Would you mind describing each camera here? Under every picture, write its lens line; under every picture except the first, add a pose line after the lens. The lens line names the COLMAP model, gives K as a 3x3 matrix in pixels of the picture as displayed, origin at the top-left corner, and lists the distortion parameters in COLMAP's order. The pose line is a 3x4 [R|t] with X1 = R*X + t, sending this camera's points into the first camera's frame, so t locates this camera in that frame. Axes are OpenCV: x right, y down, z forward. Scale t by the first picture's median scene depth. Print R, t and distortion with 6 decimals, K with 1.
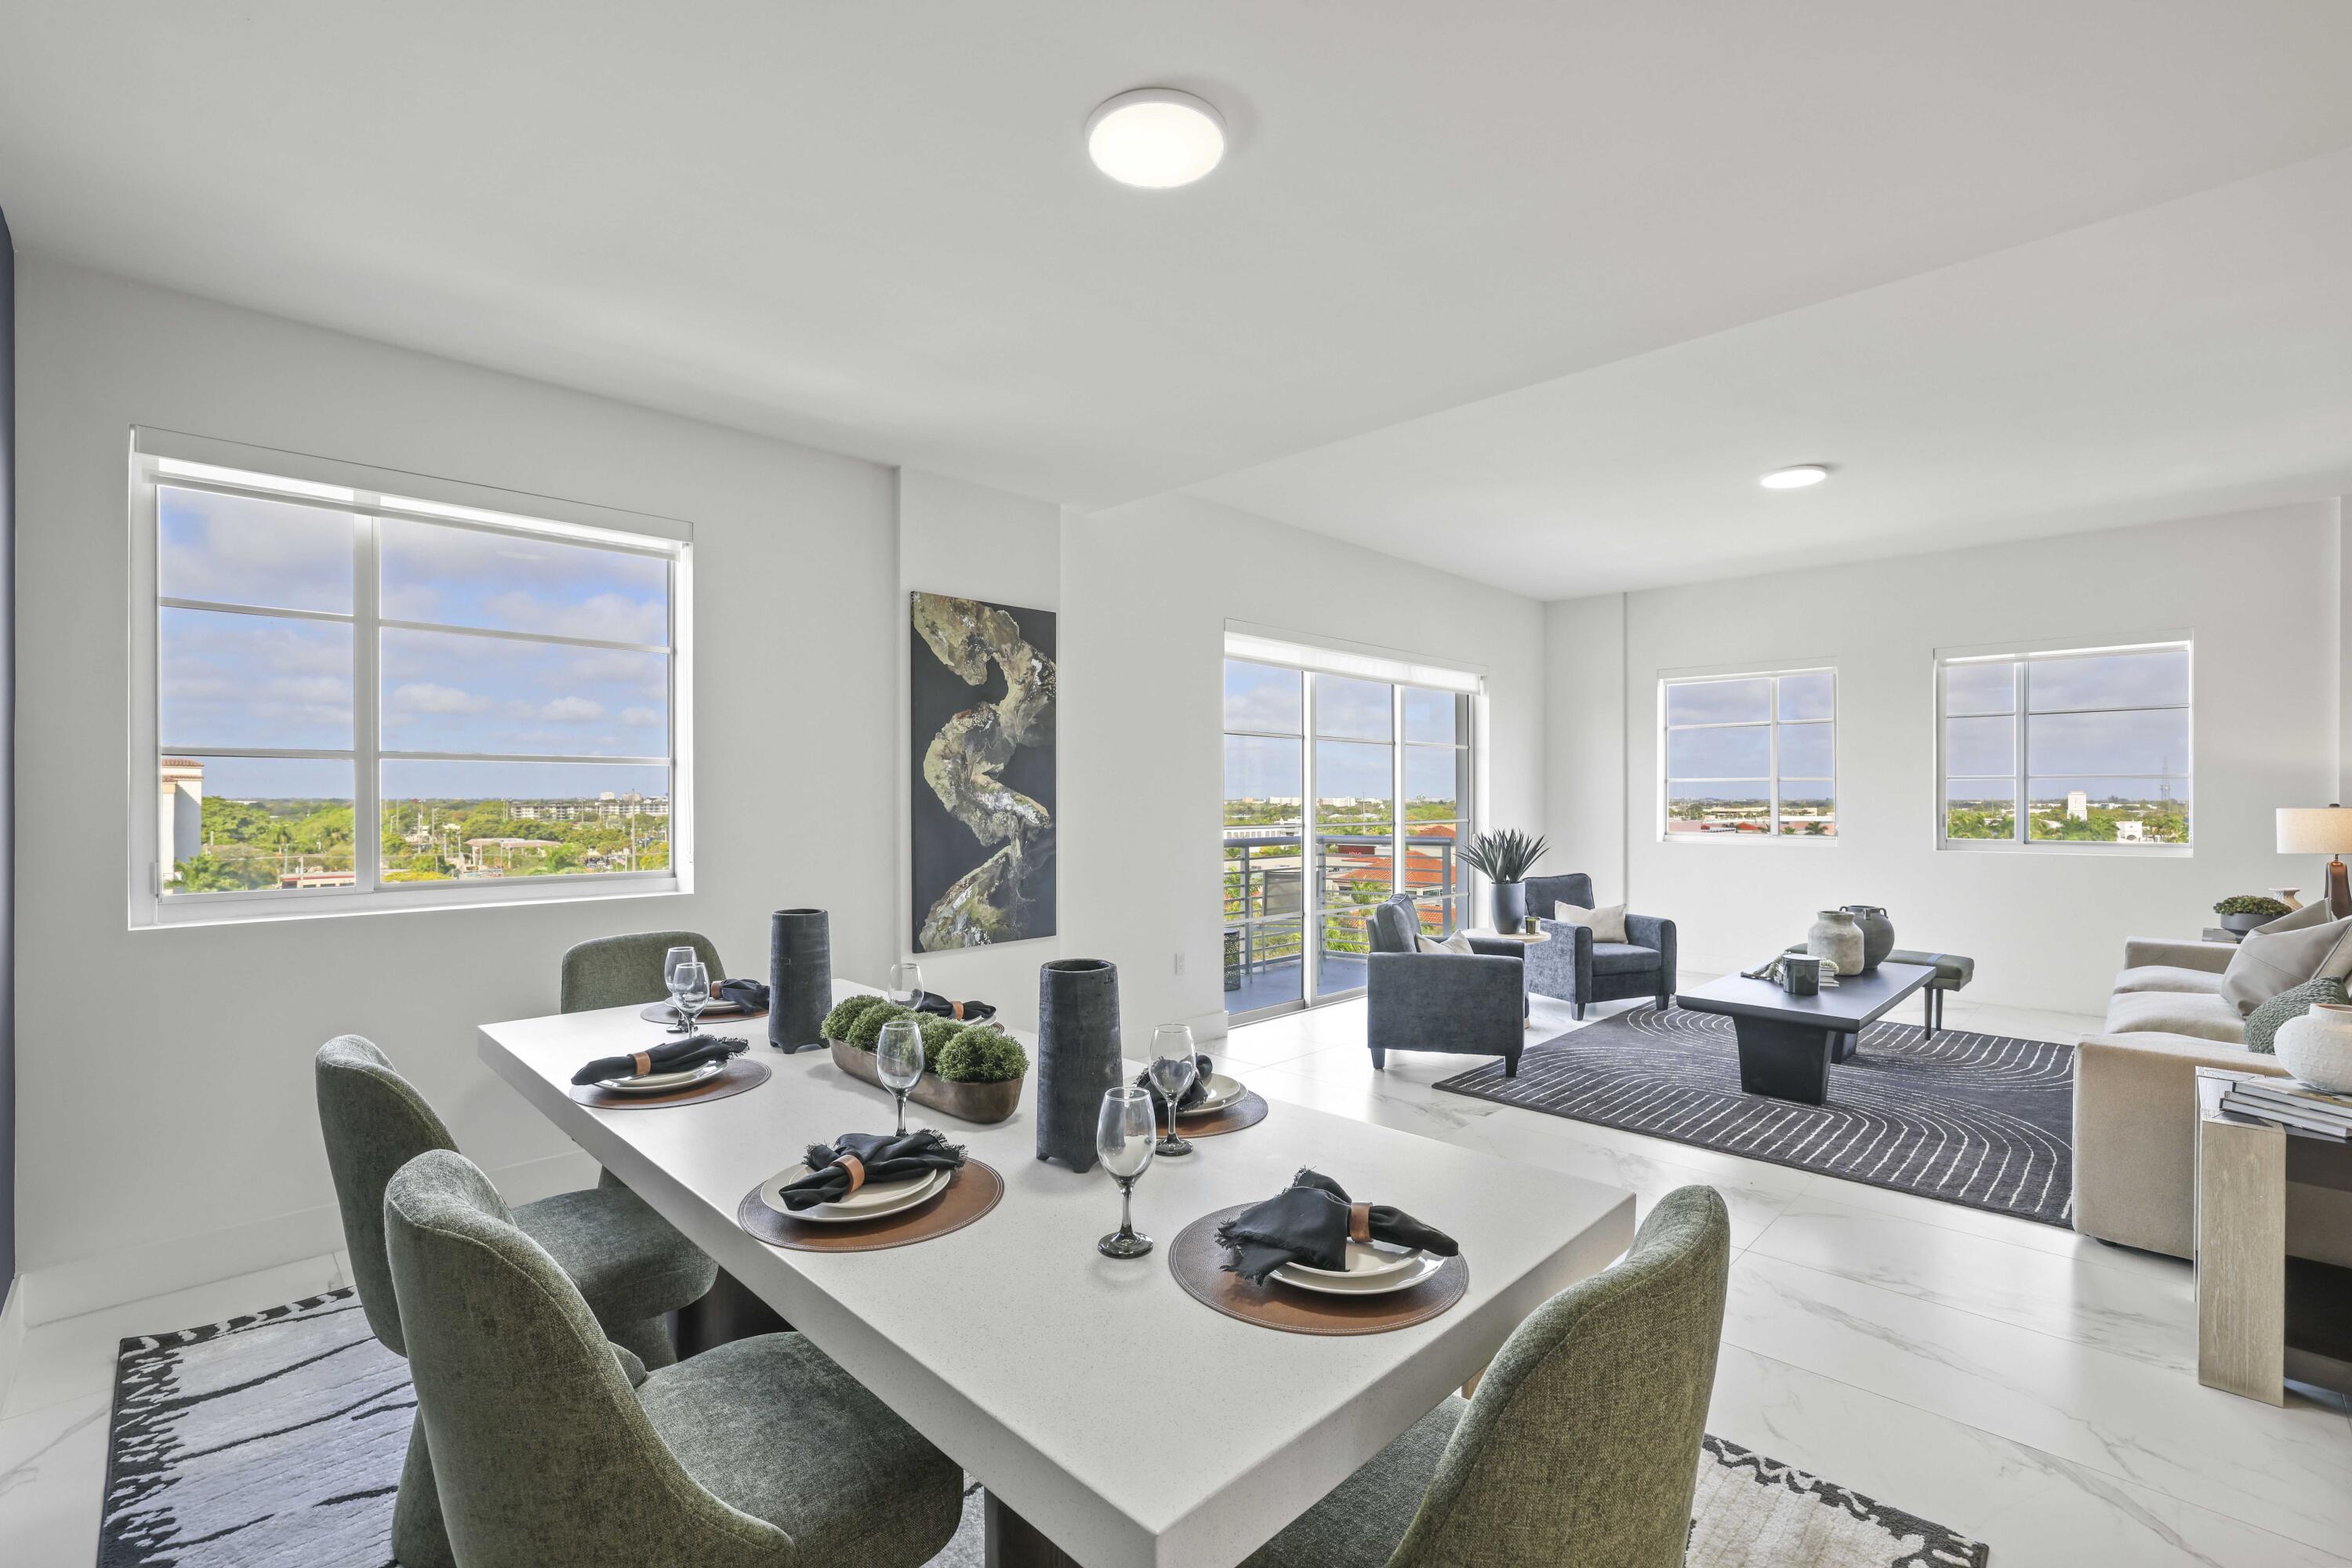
lens RADIAL K [[1011.8, 0, 1183.0], [0, 1011.8, 797.2], [0, 0, 1]] dist [-0.046378, 0.017032]
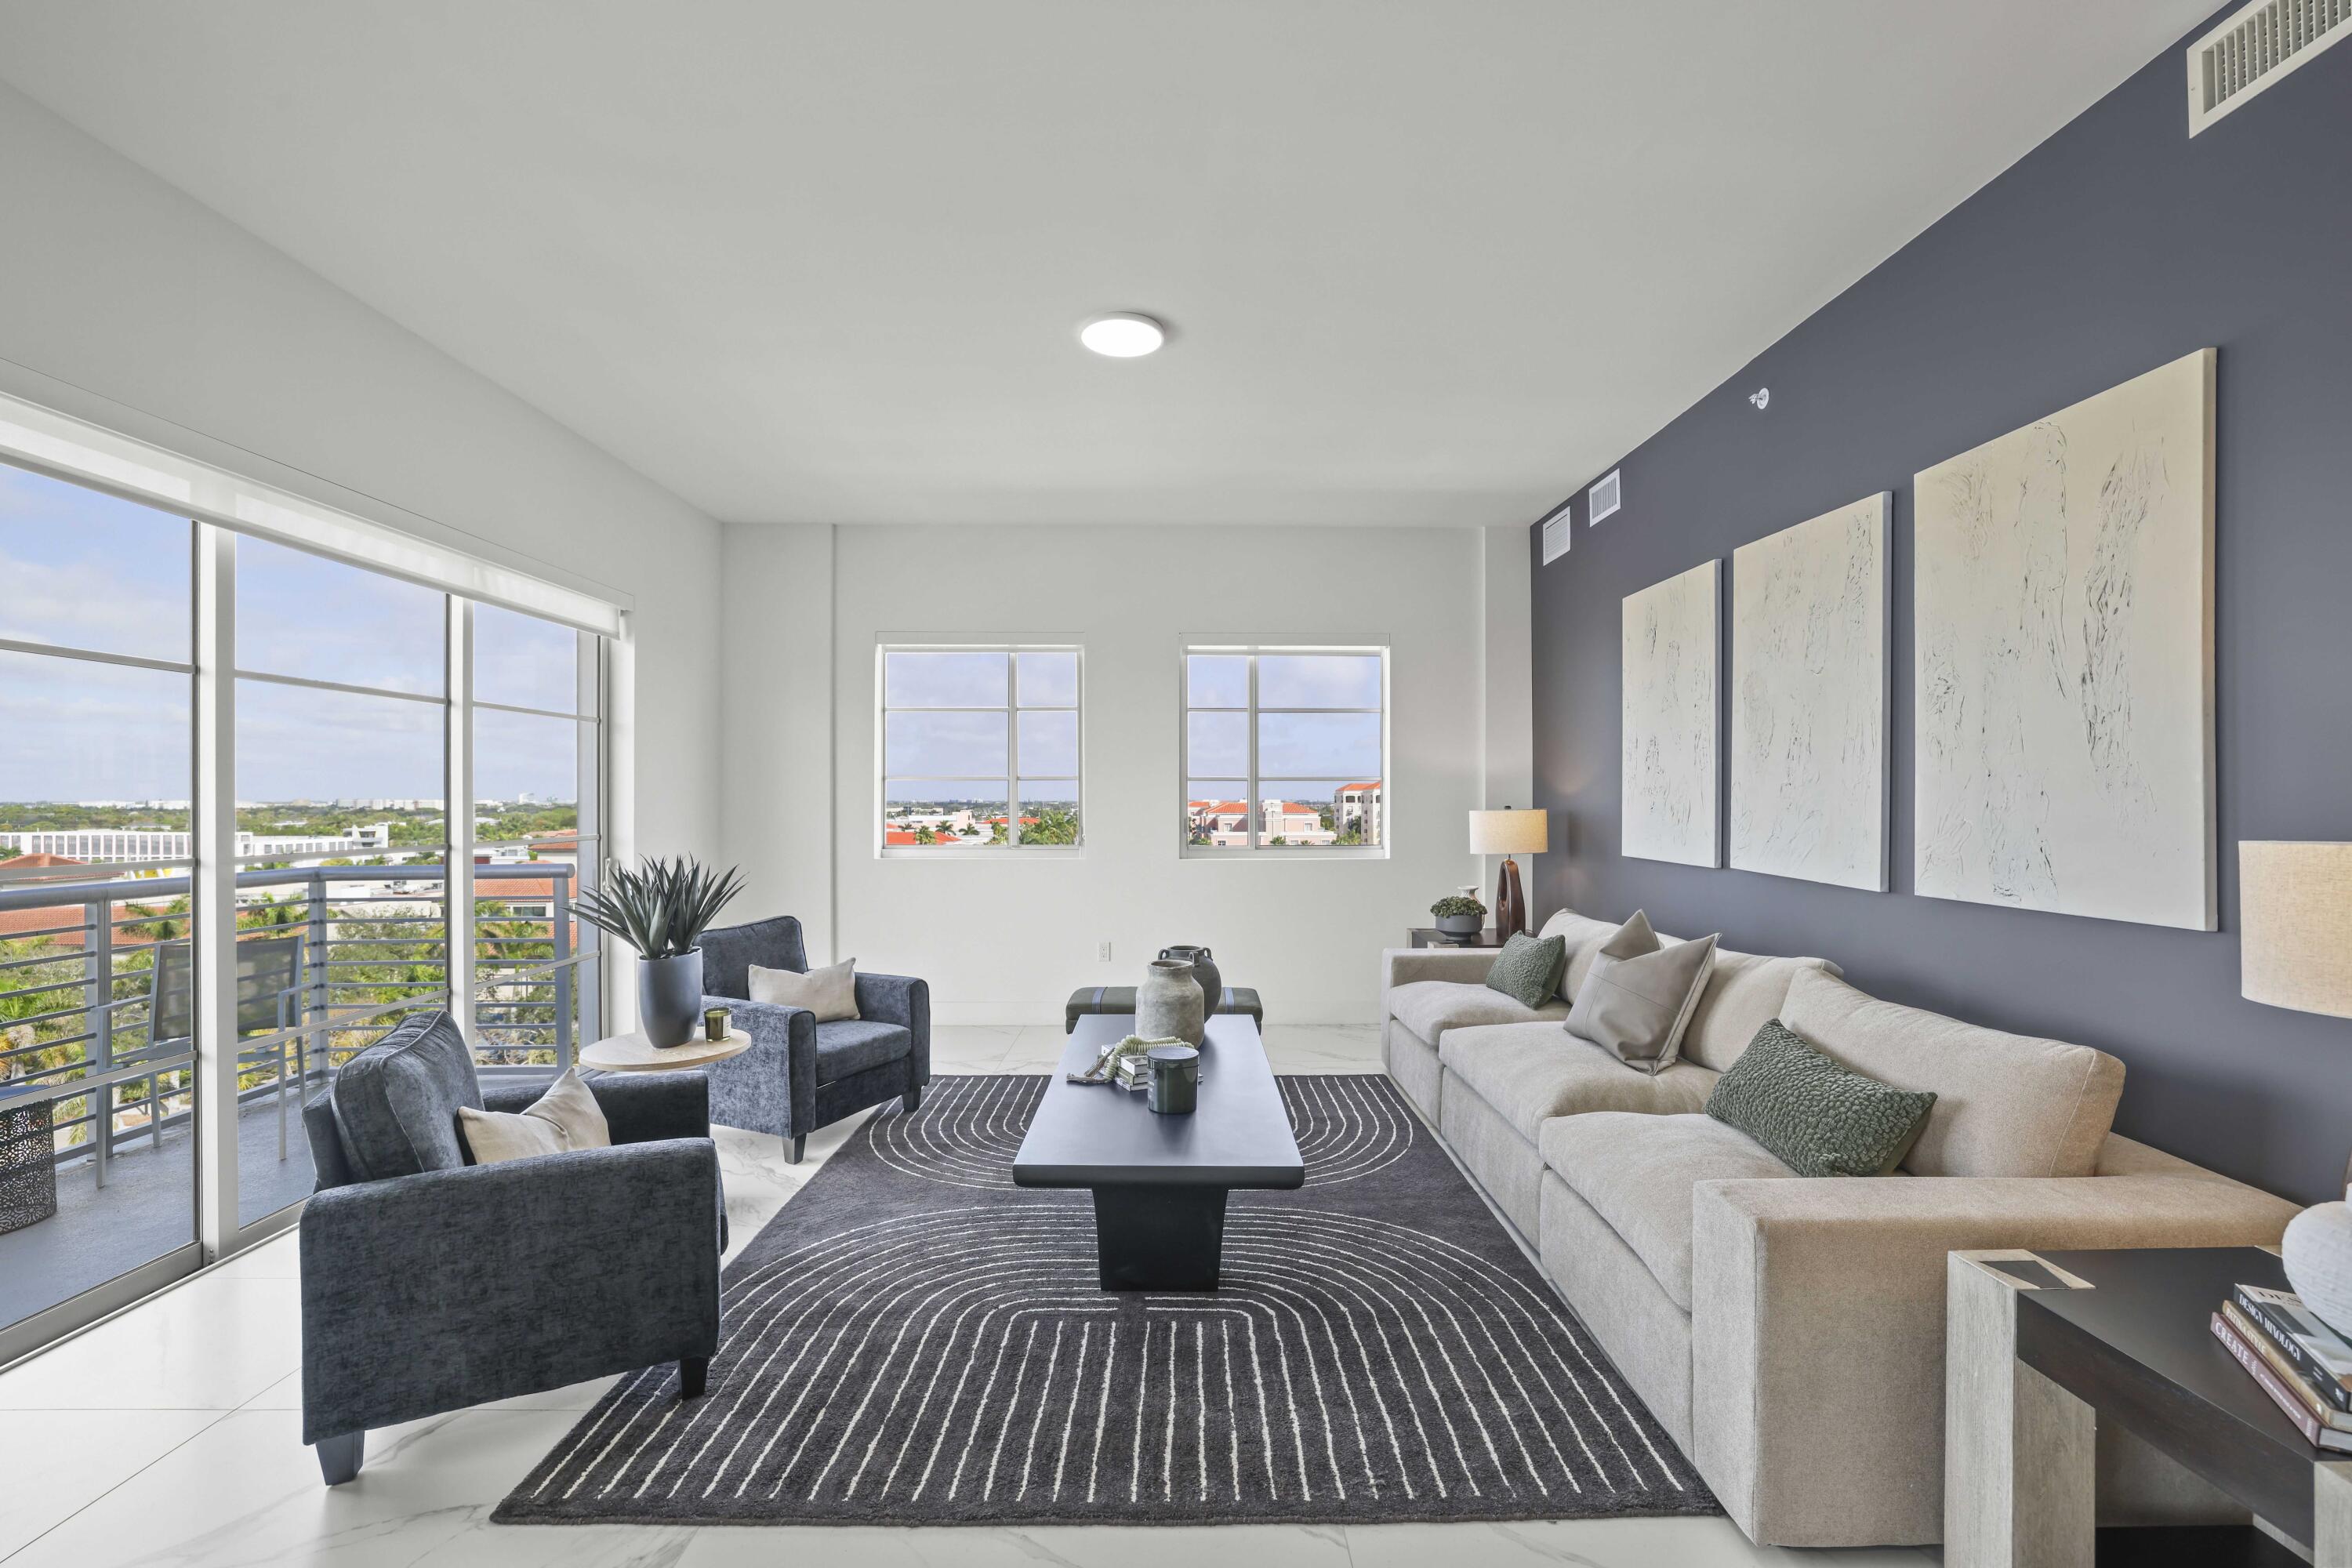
lens RADIAL K [[1011.8, 0, 1183.0], [0, 1011.8, 797.2], [0, 0, 1]] dist [-0.046378, 0.017032]
pose [[0.697851, 0.000652, 0.716243, 0.129758], [0.000437, 0.999999, -0.001336, -0.000883], [-0.716243, 0.001245, 0.697850, 0.430008]]
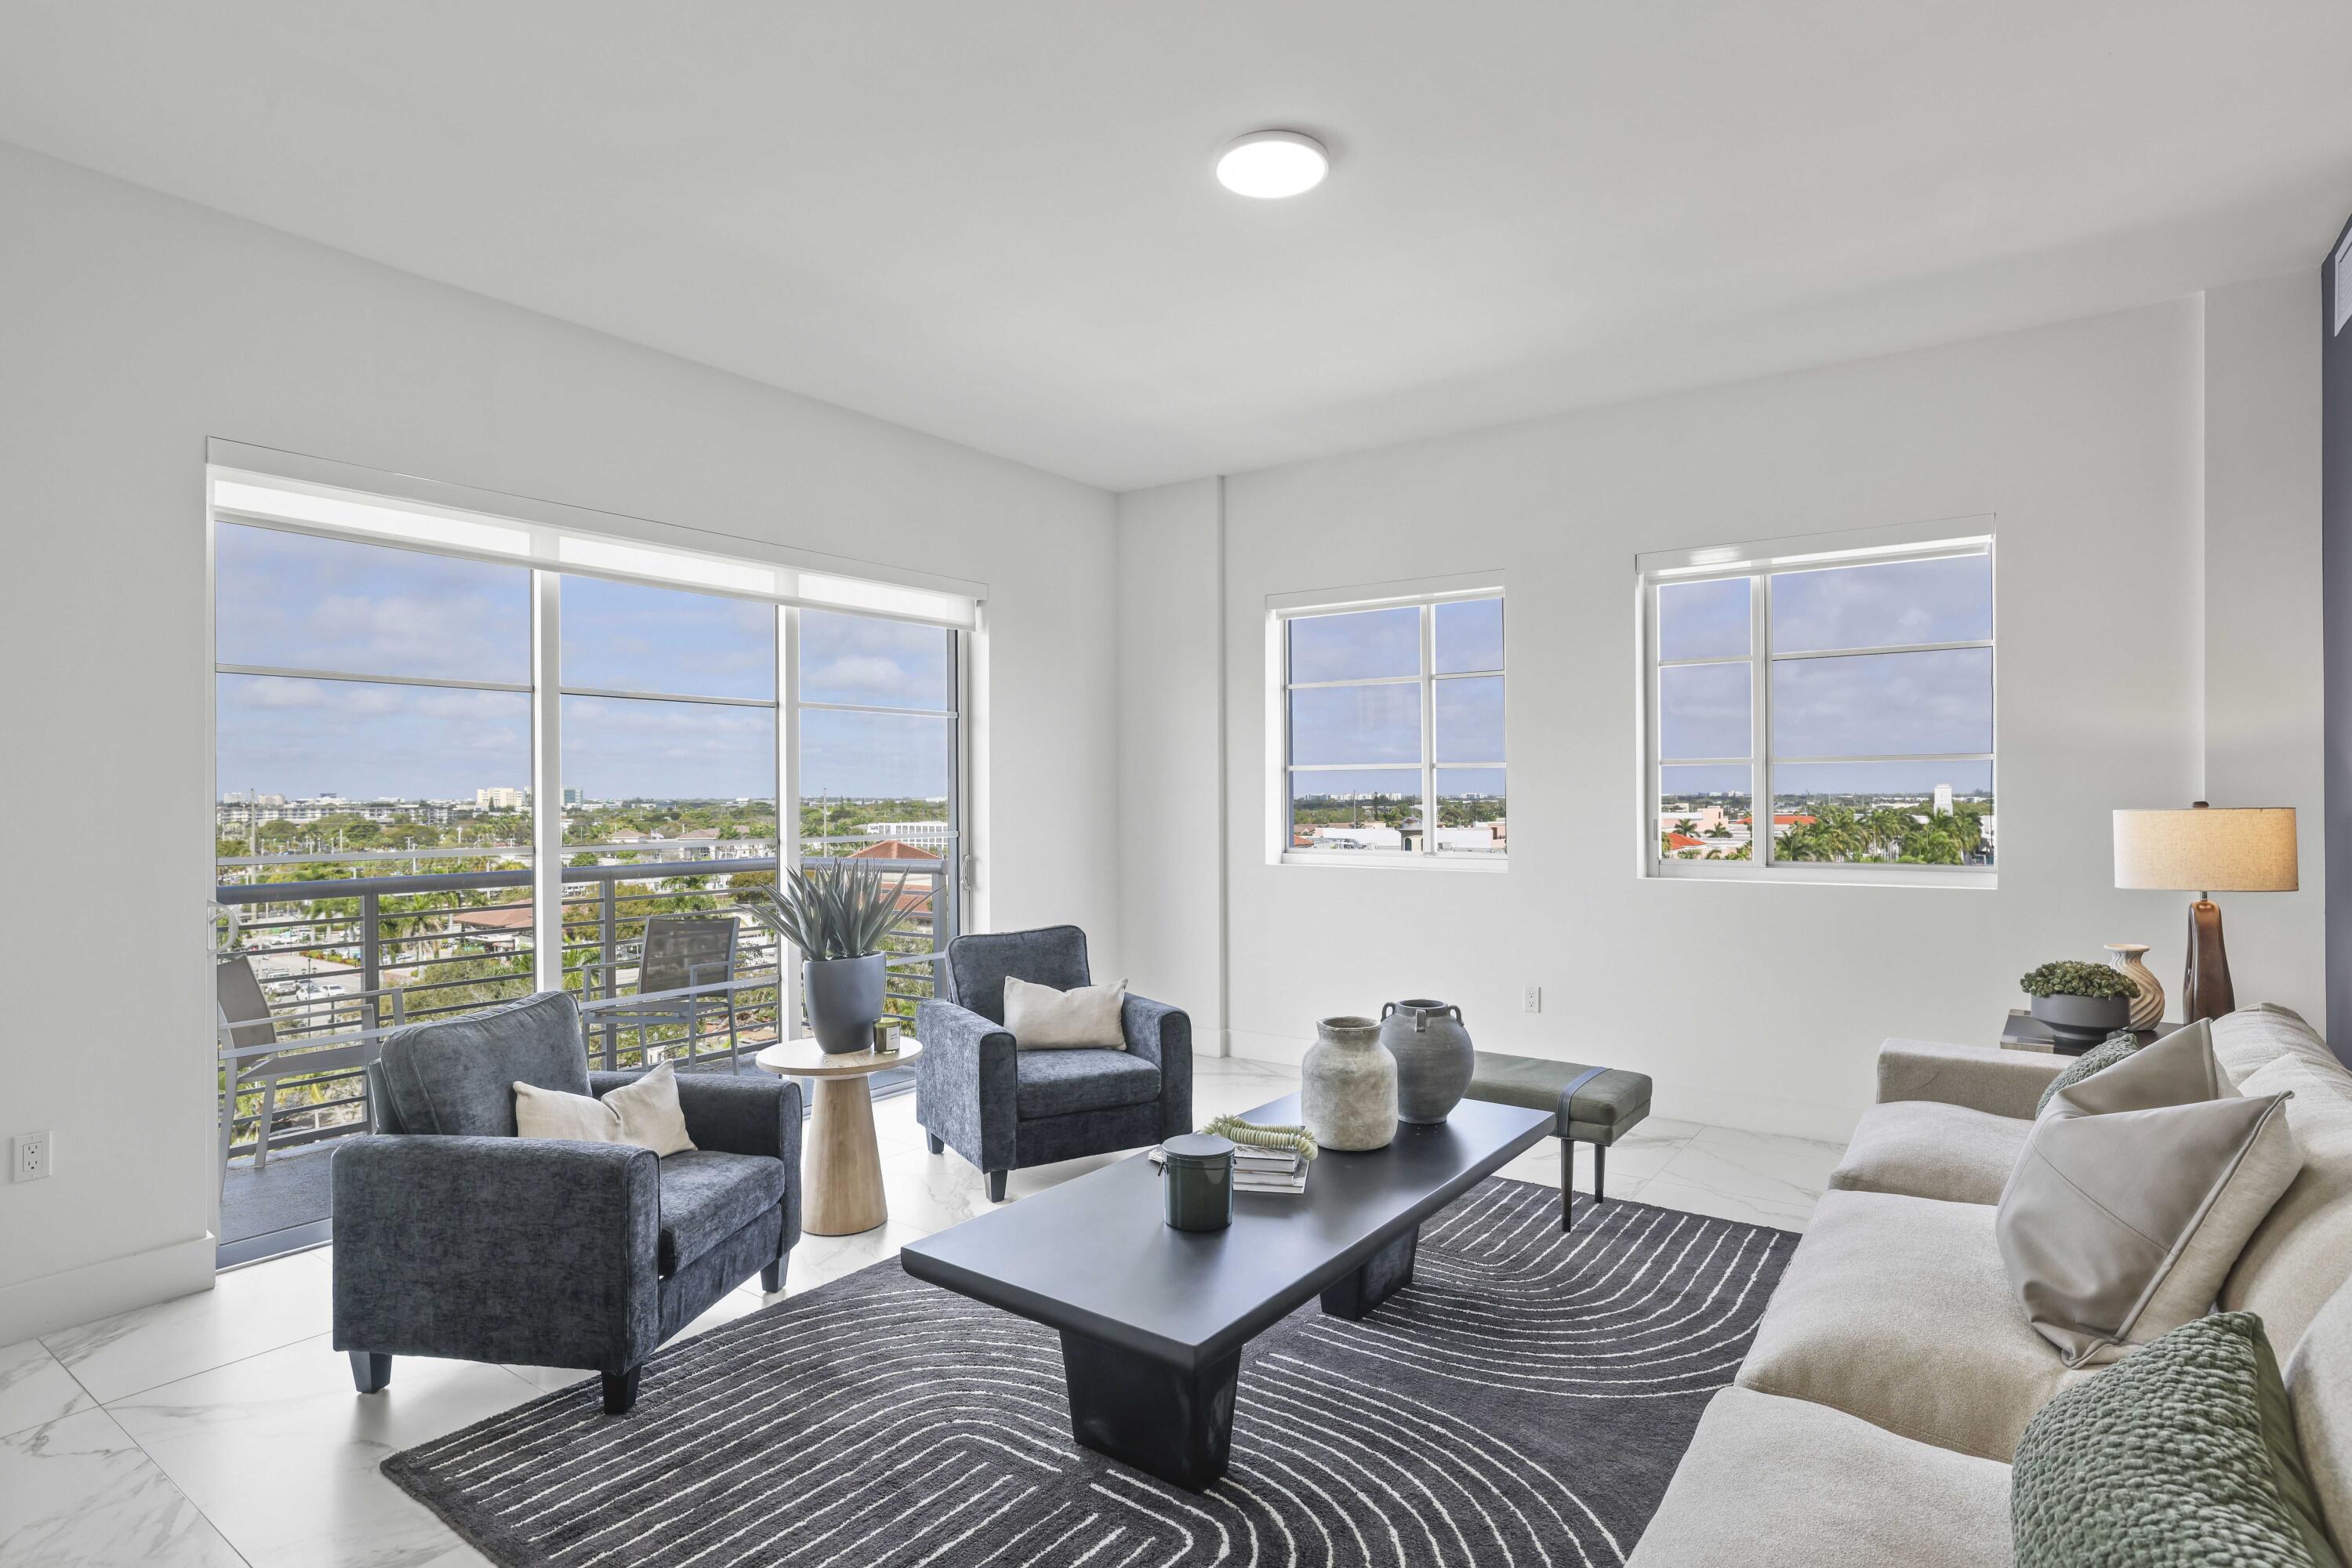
lens RADIAL K [[1201.4, 0, 1168.7], [0, 1201.4, 791.9], [0, 0, 1]] dist [-0.039746, 0.028825]
pose [[0.987326, -0.004338, 0.158645, 0.411048], [0.004717, 0.999987, -0.002015, -0.000399], [-0.158634, 0.002738, 0.987334, 0.359929]]
